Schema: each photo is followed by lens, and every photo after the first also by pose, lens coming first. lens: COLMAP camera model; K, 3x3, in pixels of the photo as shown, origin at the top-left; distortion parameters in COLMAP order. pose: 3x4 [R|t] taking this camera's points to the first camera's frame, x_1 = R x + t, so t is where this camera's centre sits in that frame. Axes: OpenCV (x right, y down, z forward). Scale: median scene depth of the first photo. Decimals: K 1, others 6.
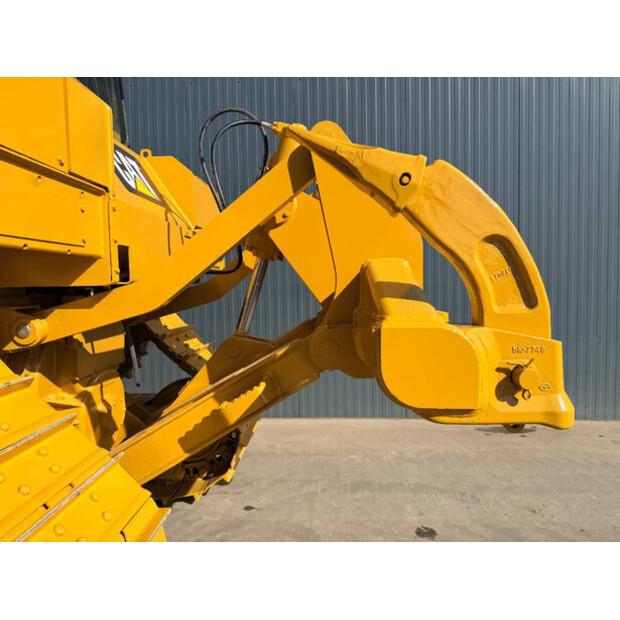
lens RADIAL K [[448.1, 0, 309.4], [0, 448.1, 312.7], [0, 0, 1]] dist [0.098292, -0.171264]
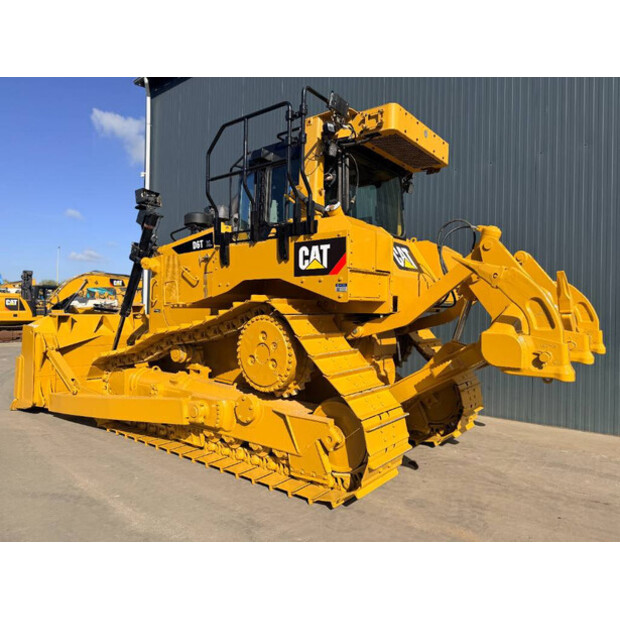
lens RADIAL K [[448.1, 0, 309.4], [0, 448.1, 312.7], [0, 0, 1]] dist [0.098292, -0.171264]
pose [[0.817370, 0.025401, -0.575553, 0.421827], [-0.056816, 0.997712, -0.036655, 0.033390], [0.573304, 0.062661, 0.816943, -0.846924]]
